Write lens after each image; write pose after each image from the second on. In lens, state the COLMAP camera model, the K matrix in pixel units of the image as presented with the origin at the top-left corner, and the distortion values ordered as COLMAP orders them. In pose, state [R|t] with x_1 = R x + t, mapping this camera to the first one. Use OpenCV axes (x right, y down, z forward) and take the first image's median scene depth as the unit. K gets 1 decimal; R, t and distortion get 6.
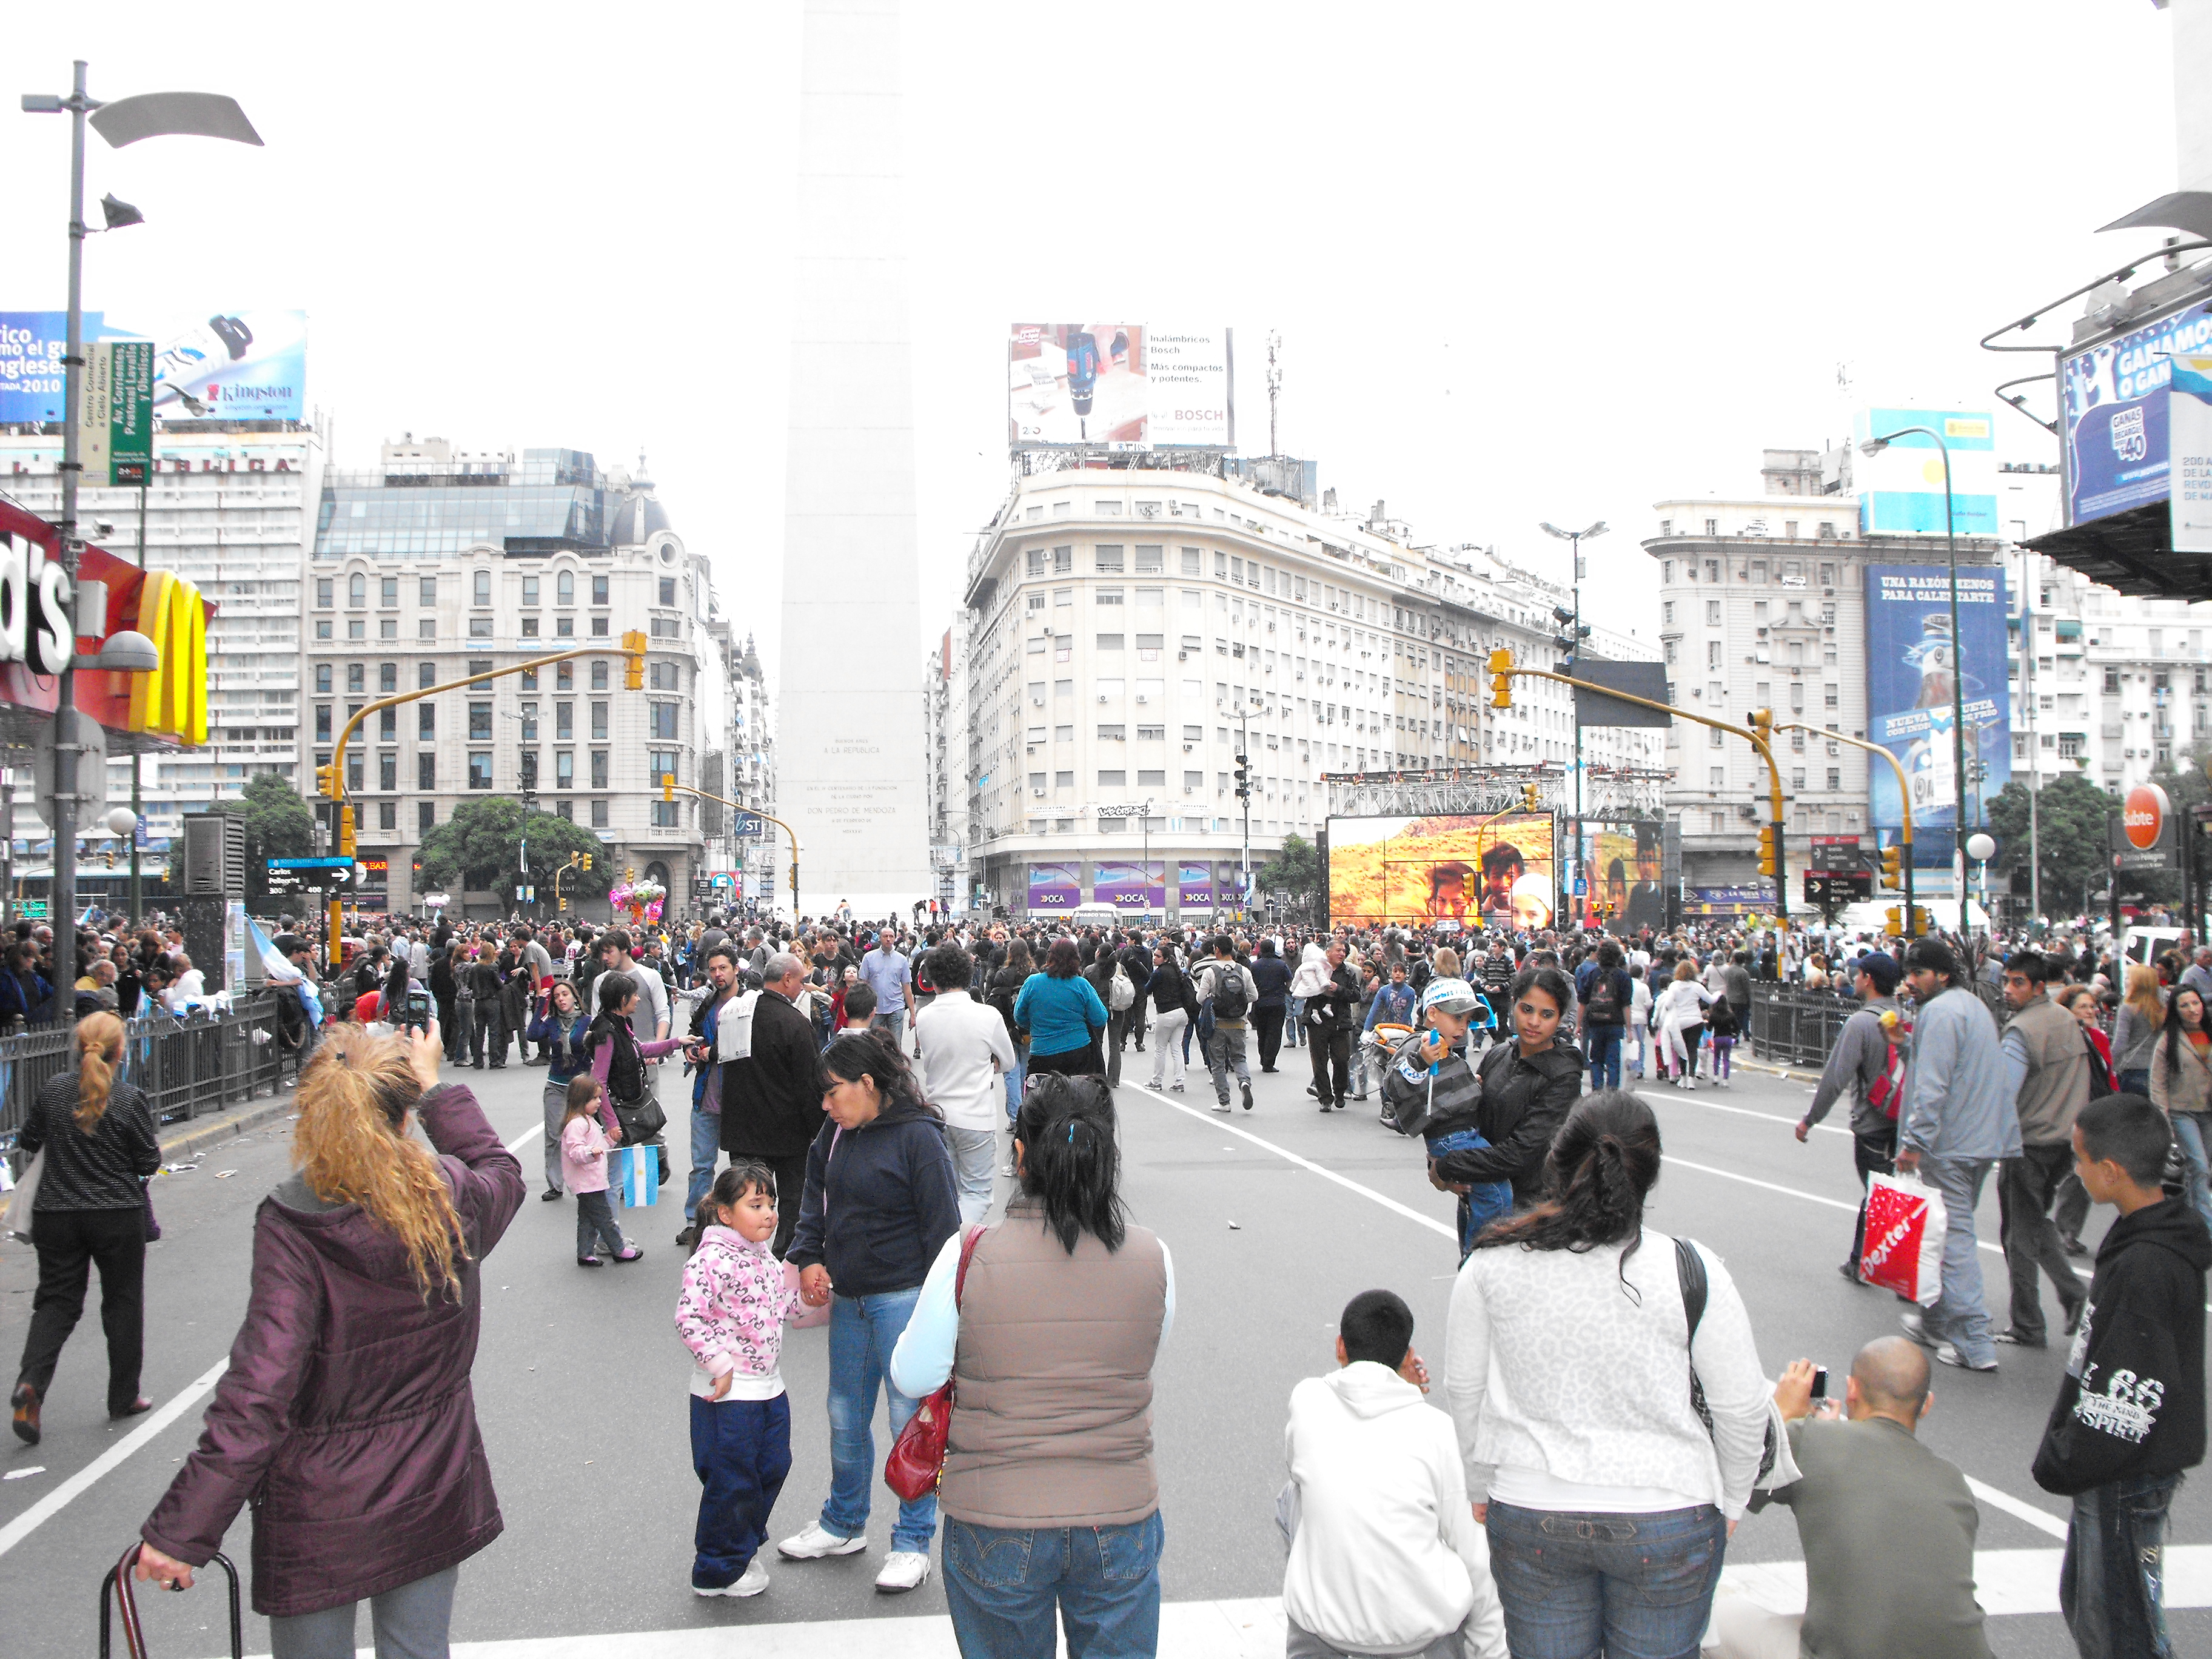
lens RADIAL K [[2169.6, 0, 1073.8], [0, 2169.6, 818.2], [0, 0, 1]] dist [-0.231273, 0.260870]
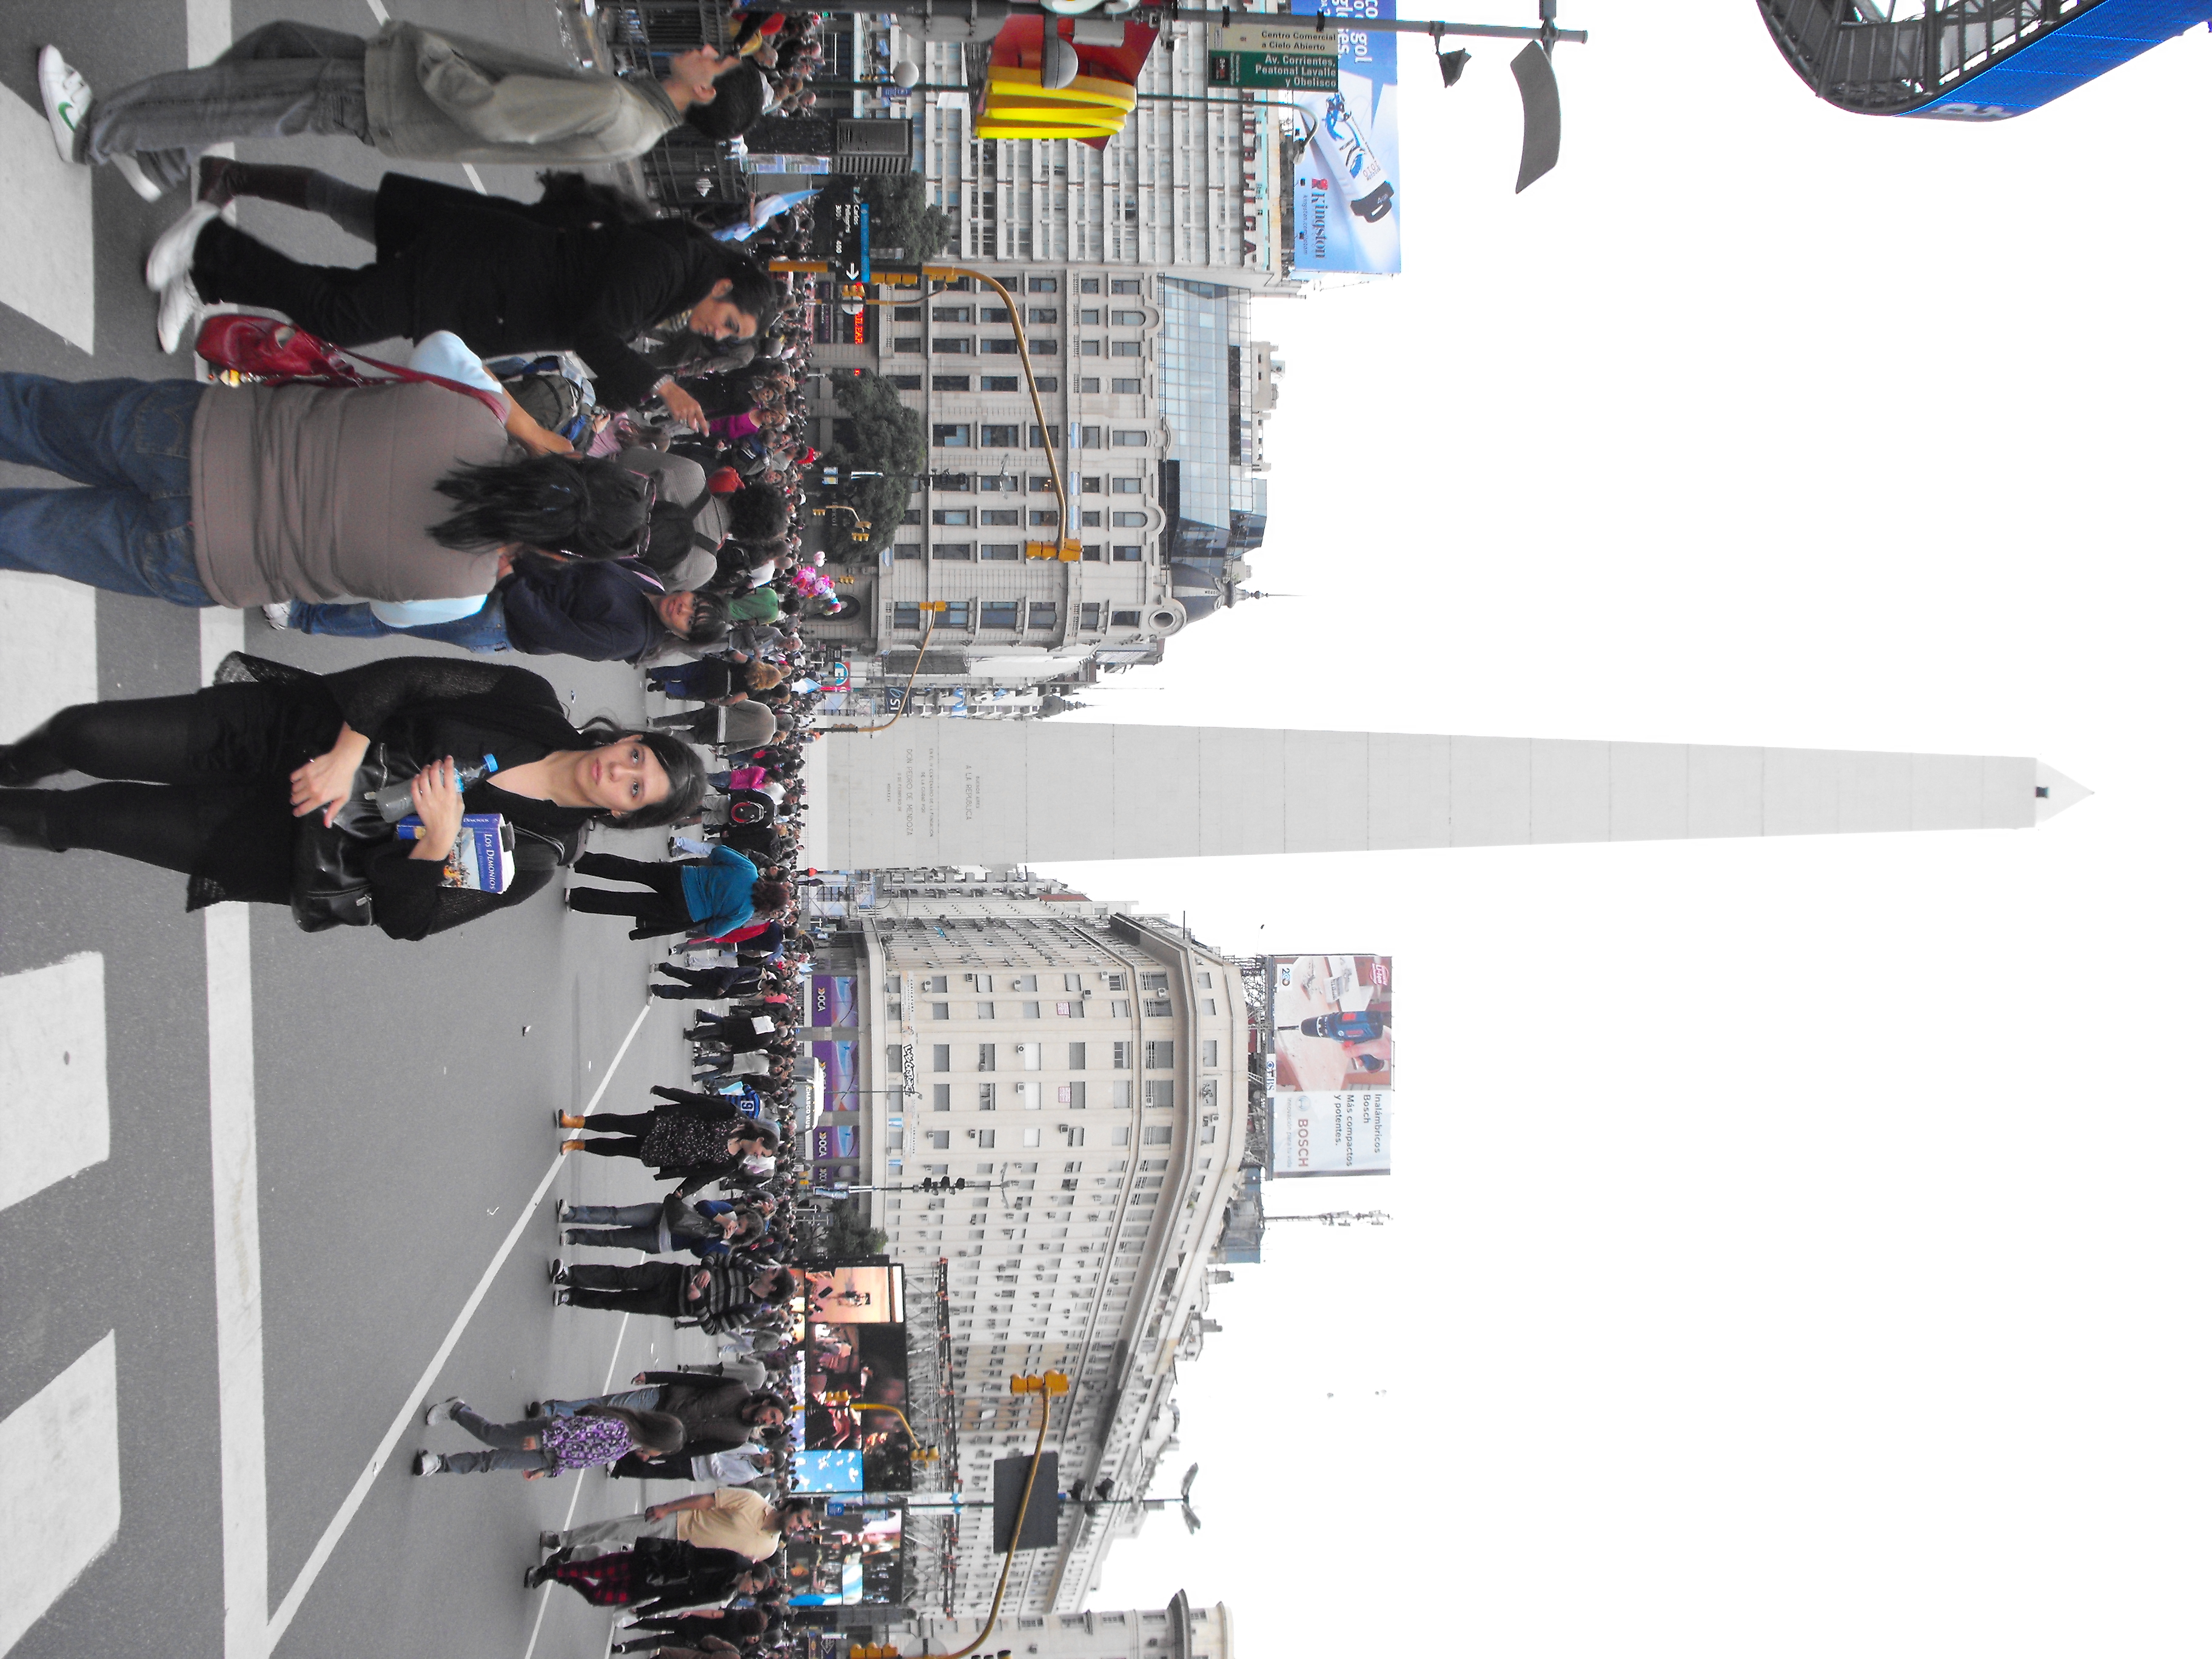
lens RADIAL K [[2168.6, 0, 1106.0], [0, 2168.6, 829.5], [0, 0, 1]] dist [-0.219549, 0.266792]
pose [[0.005834, 0.995645, -0.093048, 0.005420], [-0.995571, -0.002947, -0.093962, 0.000014], [-0.093826, 0.093184, 0.991218, -0.007159]]
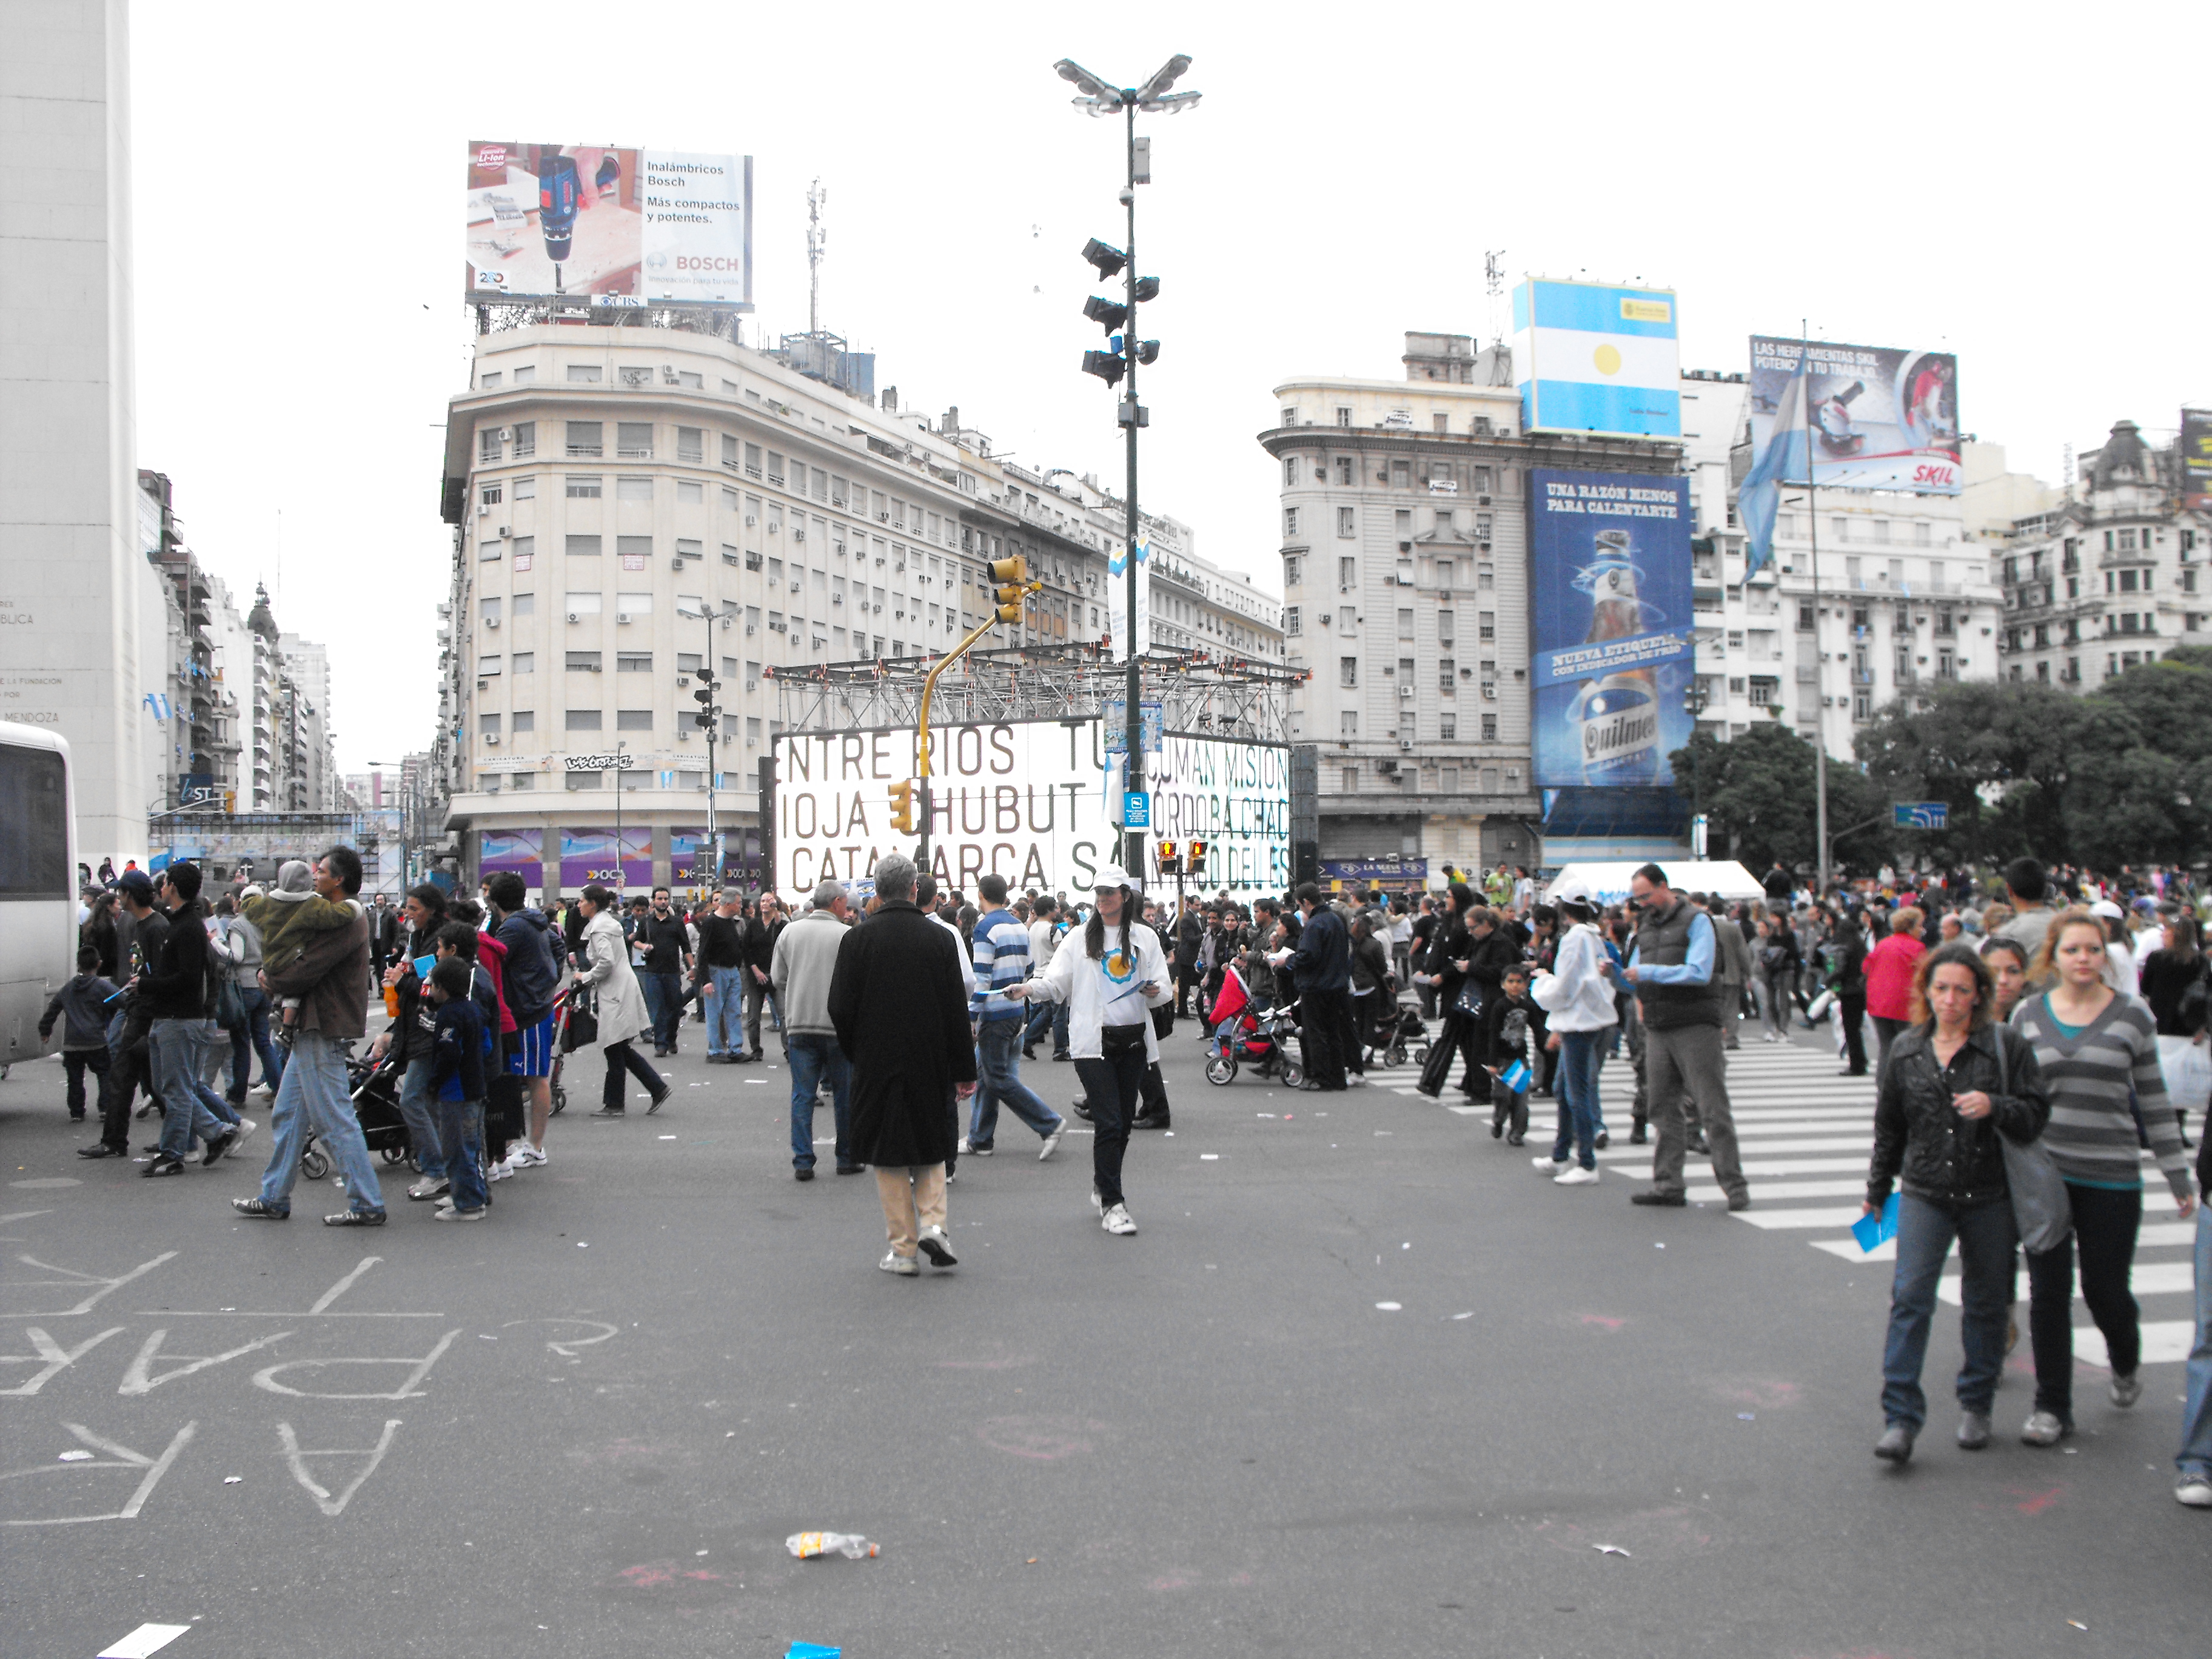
lens RADIAL K [[2168.6, 0, 1106.0], [0, 2168.6, 829.5], [0, 0, 1]] dist [-0.219549, 0.266792]
pose [[0.981891, -0.002821, 0.189426, 0.053607], [0.000859, 0.999945, 0.010443, 0.012262], [-0.189445, -0.010091, 0.981839, 0.204225]]
